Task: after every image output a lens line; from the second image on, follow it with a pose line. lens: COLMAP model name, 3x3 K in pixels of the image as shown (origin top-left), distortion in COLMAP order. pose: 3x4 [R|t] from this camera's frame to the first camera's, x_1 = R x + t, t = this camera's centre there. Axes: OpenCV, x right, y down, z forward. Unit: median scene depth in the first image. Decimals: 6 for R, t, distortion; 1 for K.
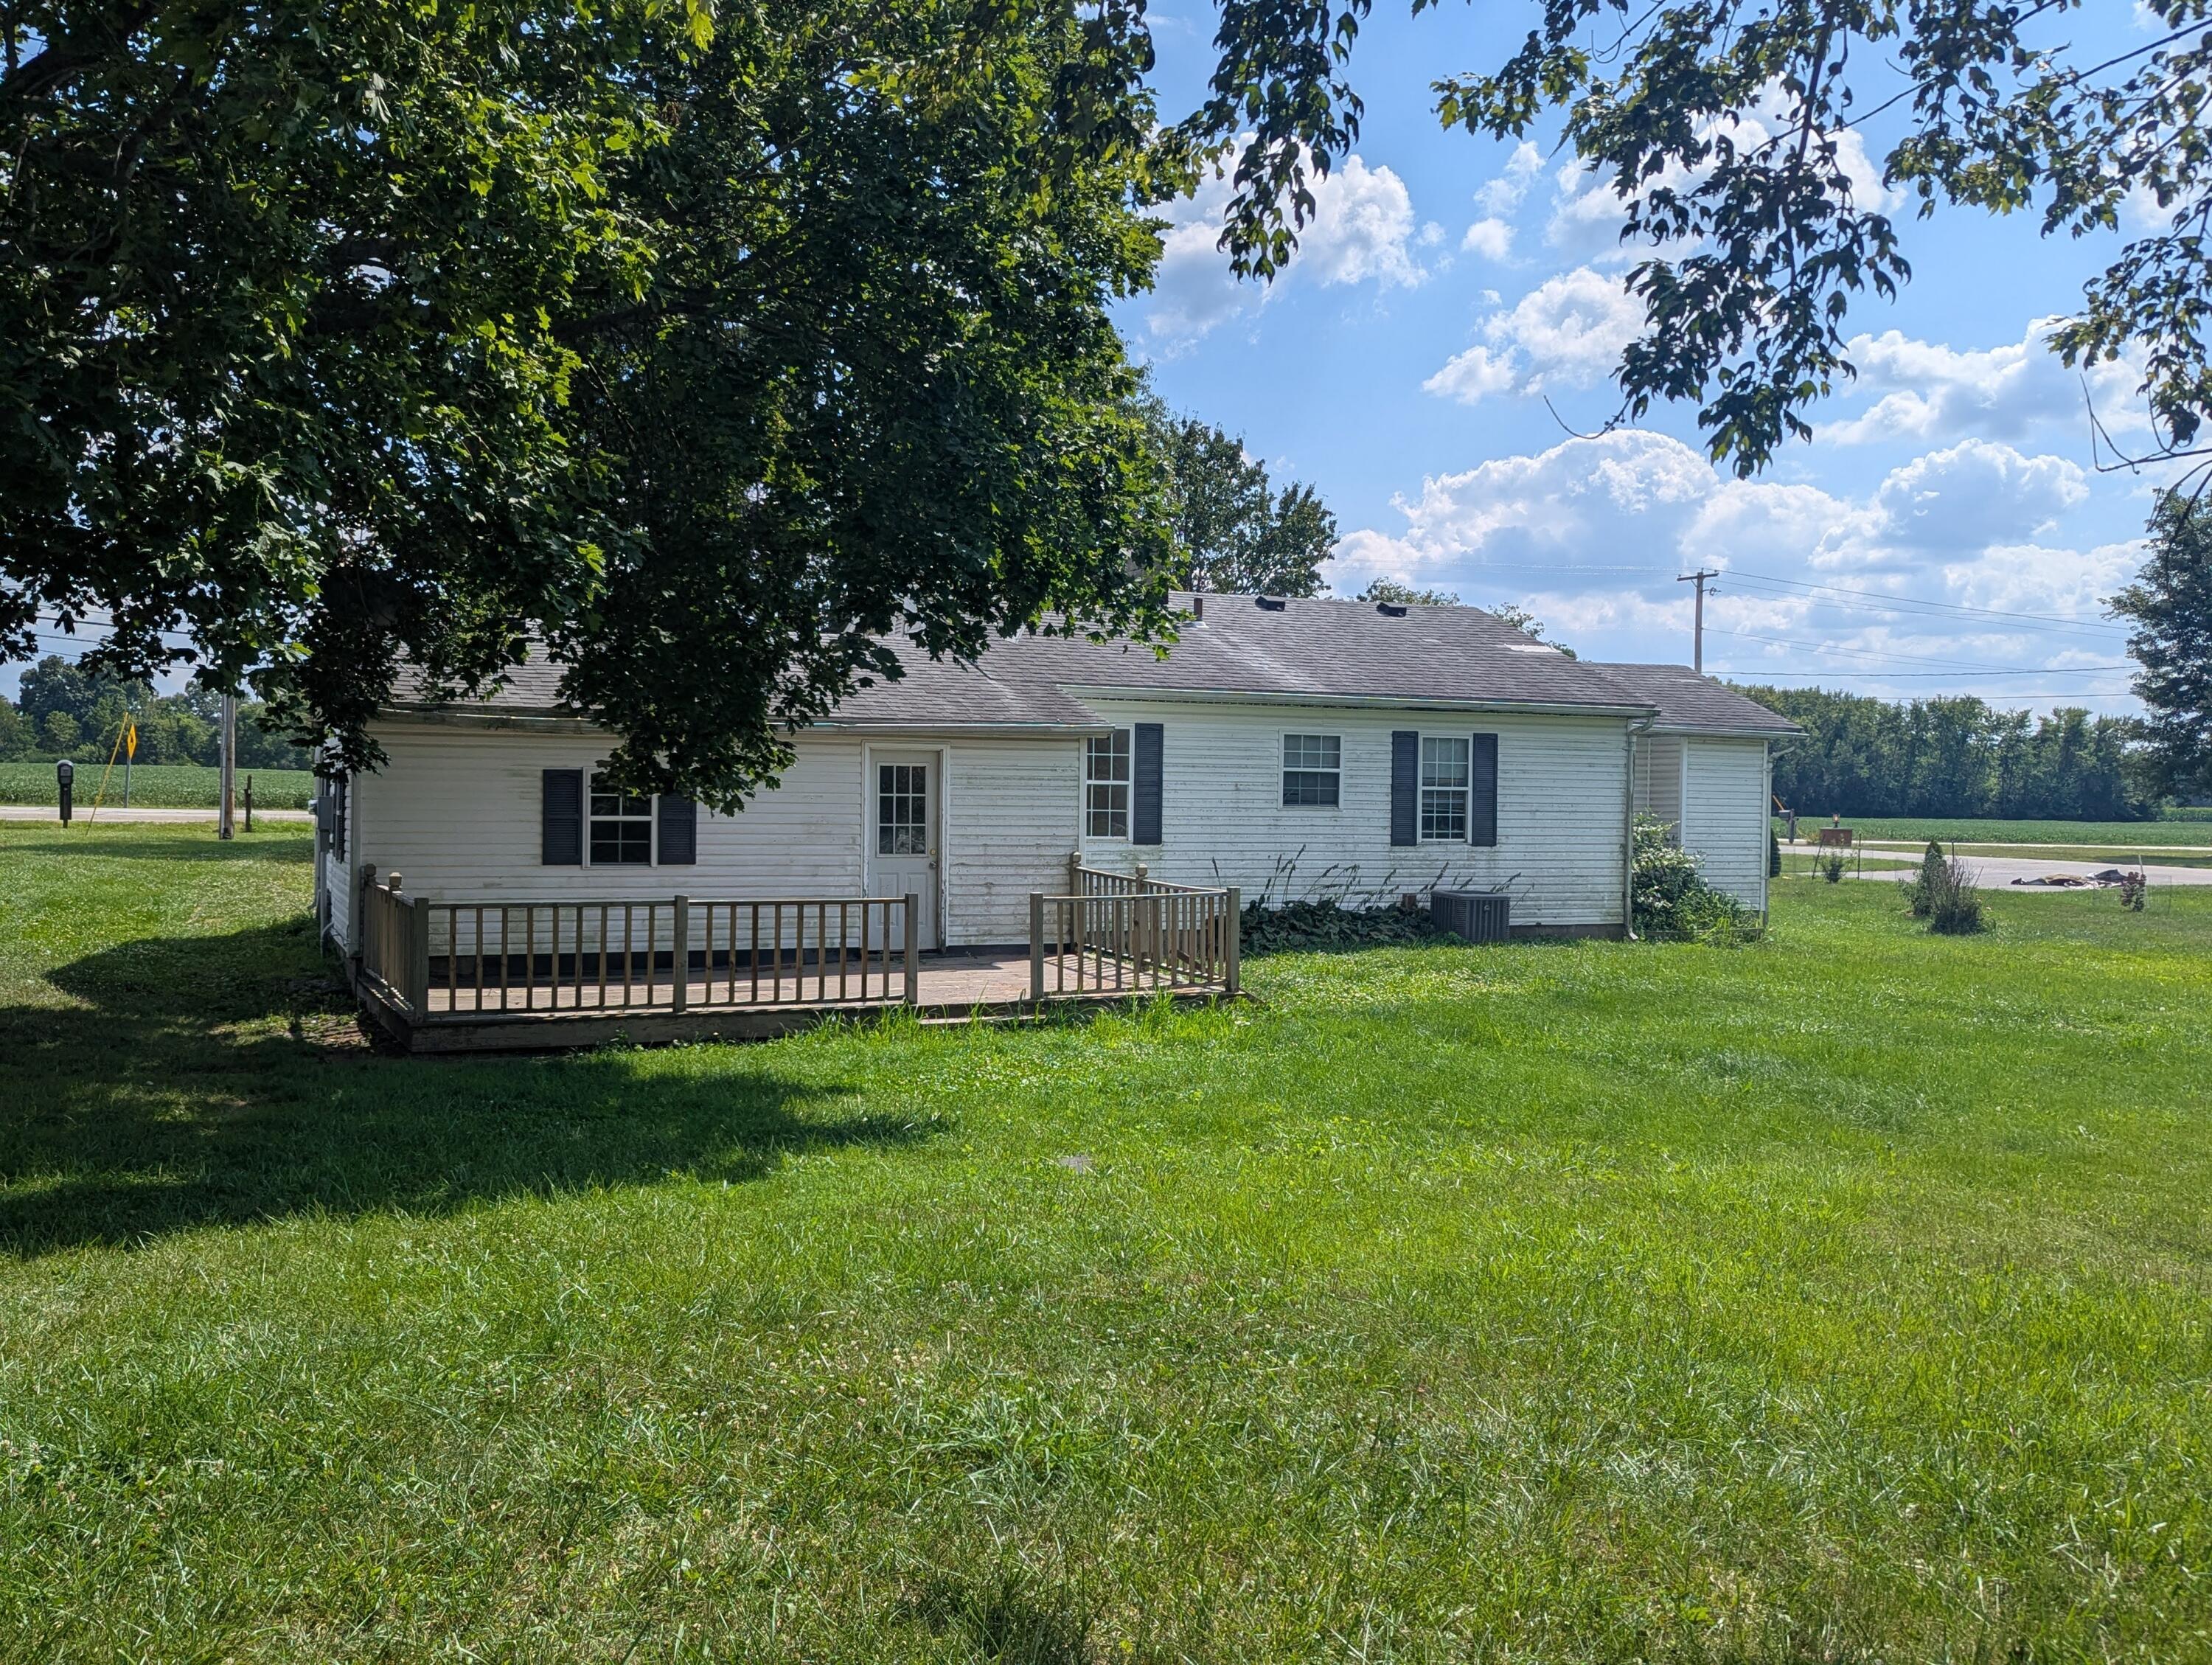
lens RADIAL K [[1548.2, 0, 1095.9], [0, 1548.2, 806.6], [0, 0, 1]] dist [0.076709, -0.076728]
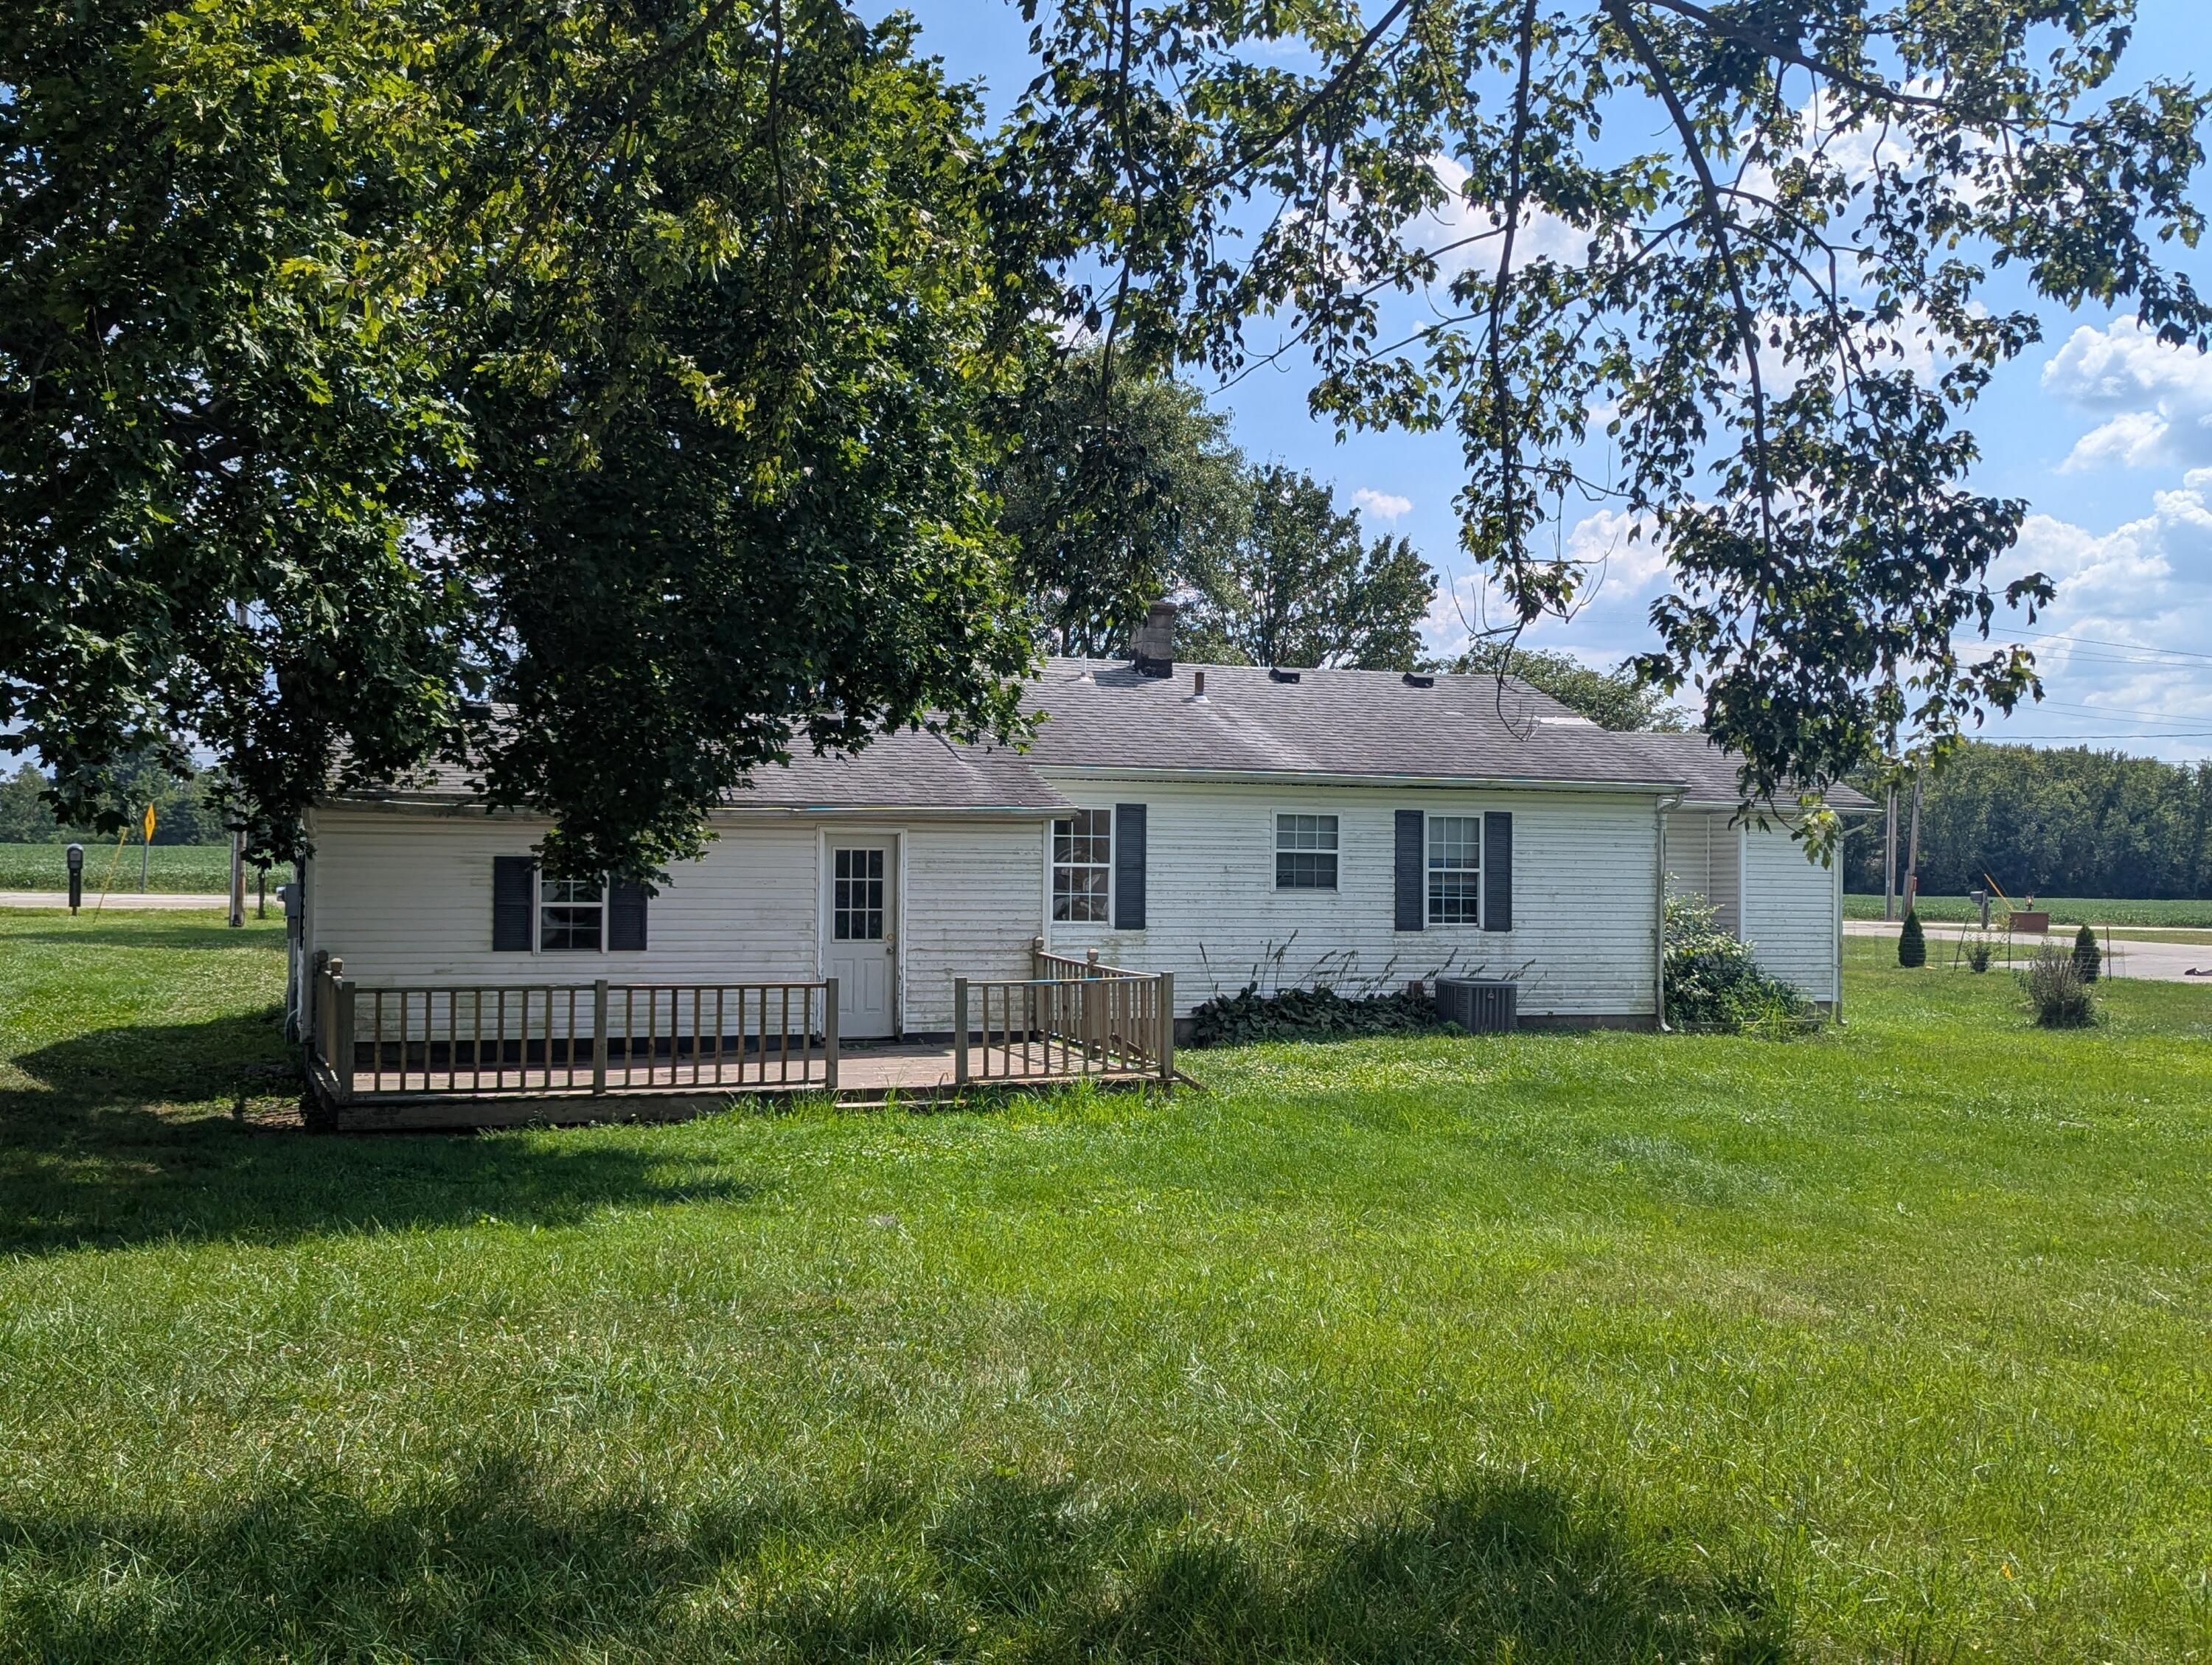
lens RADIAL K [[1729.5, 0, 1111.4], [0, 1729.5, 810.0], [0, 0, 1]] dist [0.061312, -0.057886]
pose [[0.998608, -0.004986, -0.052505, 0.079635], [0.002612, 0.998974, -0.045204, -0.001122], [0.052676, 0.045004, 0.997597, -0.080192]]
